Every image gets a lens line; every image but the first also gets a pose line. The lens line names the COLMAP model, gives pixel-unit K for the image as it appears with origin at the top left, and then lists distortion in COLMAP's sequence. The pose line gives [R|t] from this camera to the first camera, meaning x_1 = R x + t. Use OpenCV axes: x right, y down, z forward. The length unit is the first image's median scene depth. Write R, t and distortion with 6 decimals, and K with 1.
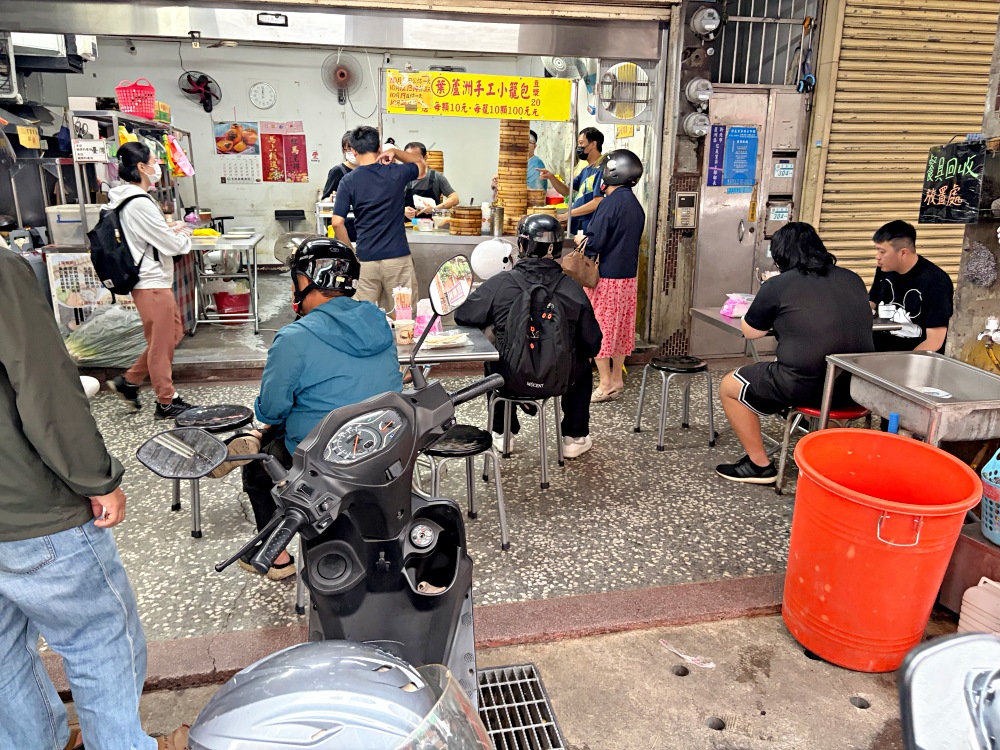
lens RADIAL K [[753.6, 0, 497.7], [0, 753.6, 372.0], [0, 0, 1]] dist [0.039949, -0.045335]
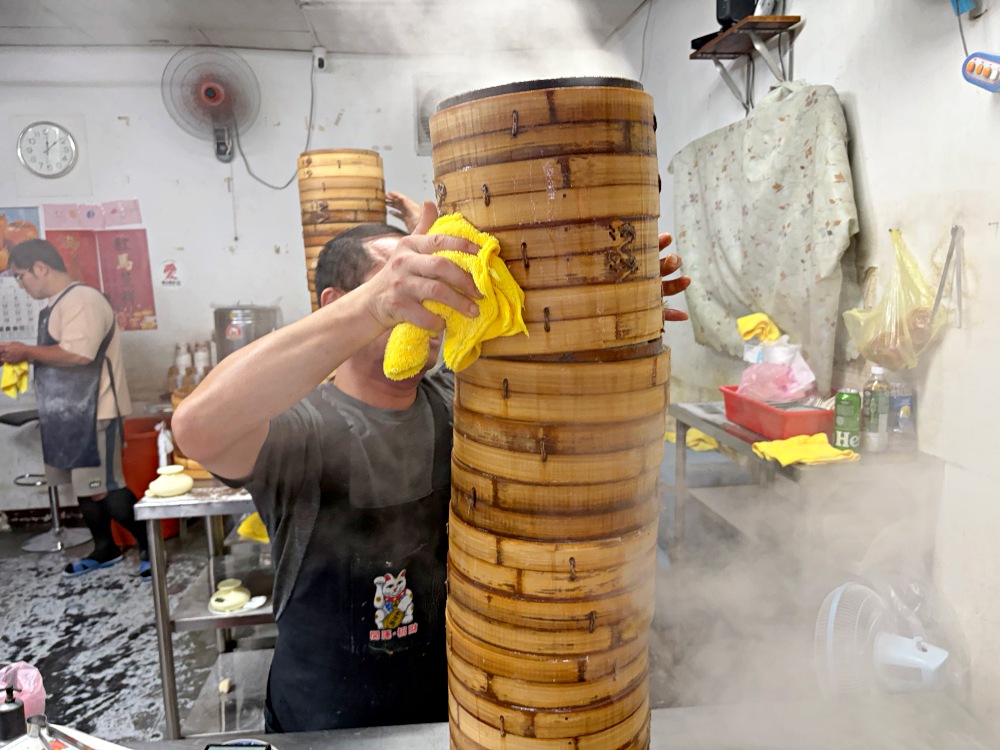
lens RADIAL K [[753.6, 0, 507.7], [0, 753.6, 363.2], [0, 0, 1]] dist [0.039949, -0.045335]
pose [[0.997331, -0.030284, -0.066436, -0.013220], [0.022218, 0.992650, -0.118961, -0.296375], [0.069551, 0.117167, 0.990674, 0.975872]]
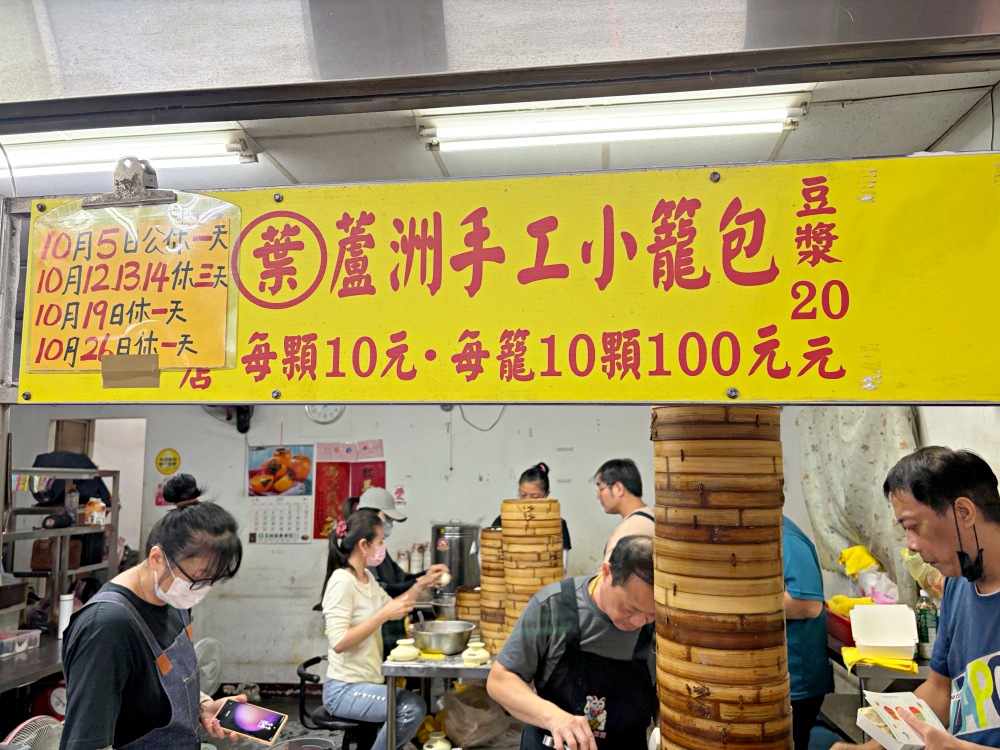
lens RADIAL K [[753.6, 0, 506.7], [0, 753.6, 383.4], [0, 0, 1]] dist [0.039949, -0.045335]
pose [[0.952950, -0.056178, -0.297877, 0.032797], [-0.060238, 0.927983, -0.367721, -0.267491], [0.297083, 0.368363, 0.880937, 0.819229]]
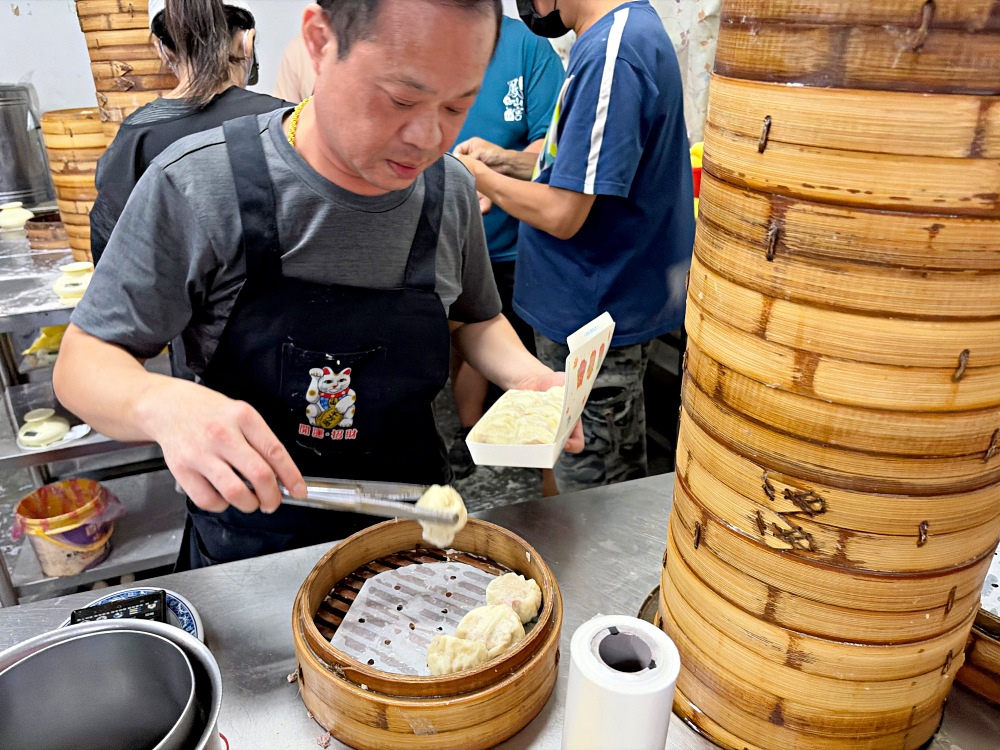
lens RADIAL K [[753.6, 0, 496.1], [0, 753.6, 362.6], [0, 0, 1]] dist [0.039949, -0.045335]
pose [[0.982097, -0.107468, 0.154713, -0.044709], [0.085270, 0.985957, 0.143591, -0.283712], [-0.167971, -0.127828, 0.977469, 1.022670]]
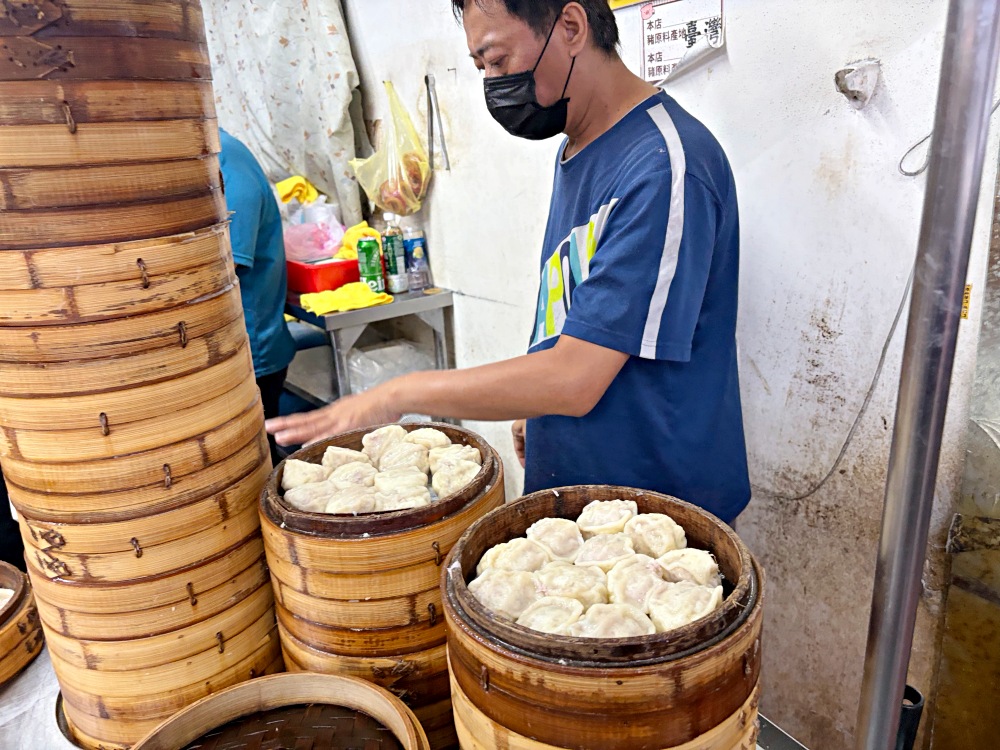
lens RADIAL K [[753.6, 0, 500.5], [0, 753.6, 369.7], [0, 0, 1]] dist [0.039949, -0.045335]
pose [[0.911540, -0.199033, 0.359835, 0.034967], [0.184204, 0.979990, 0.075428, -0.272905], [-0.367647, -0.002473, 0.929962, 0.960540]]
